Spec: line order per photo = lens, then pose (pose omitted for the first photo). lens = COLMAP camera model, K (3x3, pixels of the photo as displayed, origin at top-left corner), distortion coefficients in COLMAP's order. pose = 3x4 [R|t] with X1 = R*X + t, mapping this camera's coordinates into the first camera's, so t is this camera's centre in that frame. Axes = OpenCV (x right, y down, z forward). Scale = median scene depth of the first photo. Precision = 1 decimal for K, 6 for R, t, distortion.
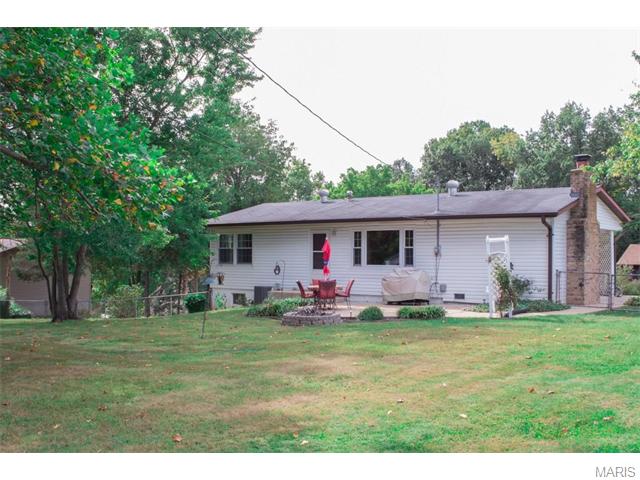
lens RADIAL K [[719.4, 0, 317.2], [0, 719.4, 238.8], [0, 0, 1]] dist [-0.112316, 0.000000]
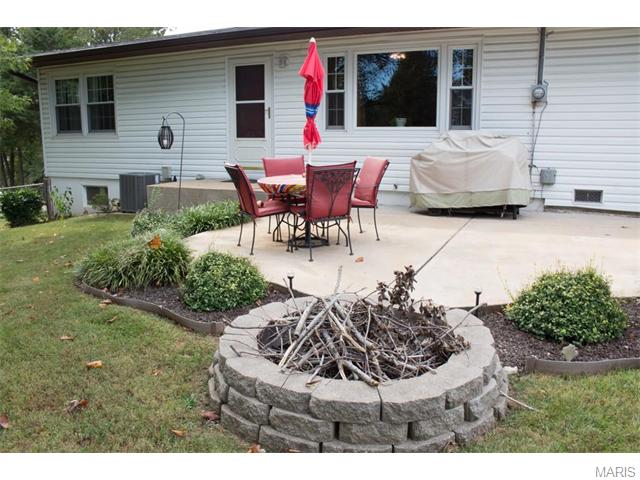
lens RADIAL K [[533.8, 0, 323.1], [0, 533.8, 237.0], [0, 0, 1]] dist [-0.151919, 0.118009]
pose [[0.971187, -0.045304, 0.233974, -0.040725], [-0.004179, 0.978376, 0.206791, 0.036496], [-0.238283, -0.201811, 0.949997, 0.679477]]
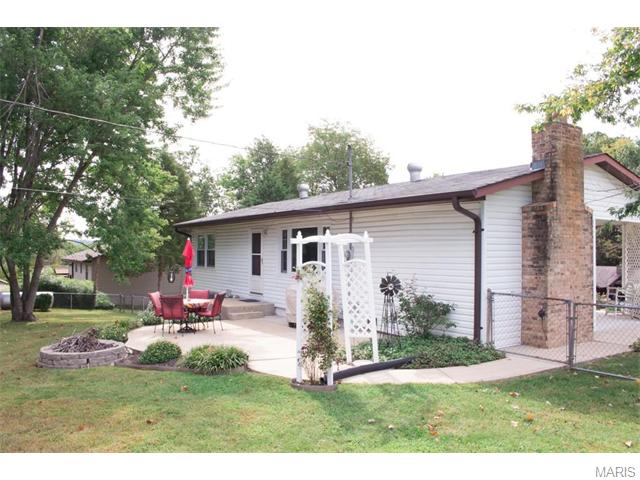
lens RADIAL K [[533.8, 0, 323.0], [0, 533.8, 242.3], [0, 0, 1]] dist [-0.151919, 0.118009]
pose [[0.954235, -0.008095, -0.298949, 0.289276], [0.010575, 0.999922, 0.006680, 0.000189], [0.298871, -0.009536, 0.954246, 0.465700]]
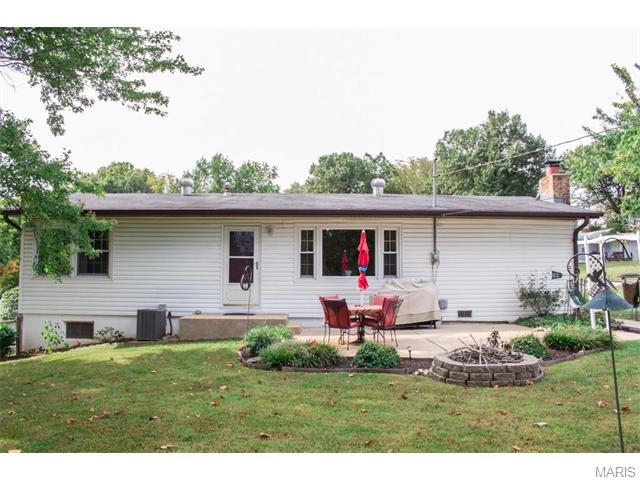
lens RADIAL K [[533.8, 0, 323.4], [0, 533.8, 241.2], [0, 0, 1]] dist [-0.151919, 0.118009]
pose [[0.771415, 0.046303, 0.634645, -0.285953], [-0.015346, 0.998413, -0.054189, 0.031501], [-0.636147, 0.032063, 0.770901, 0.603433]]
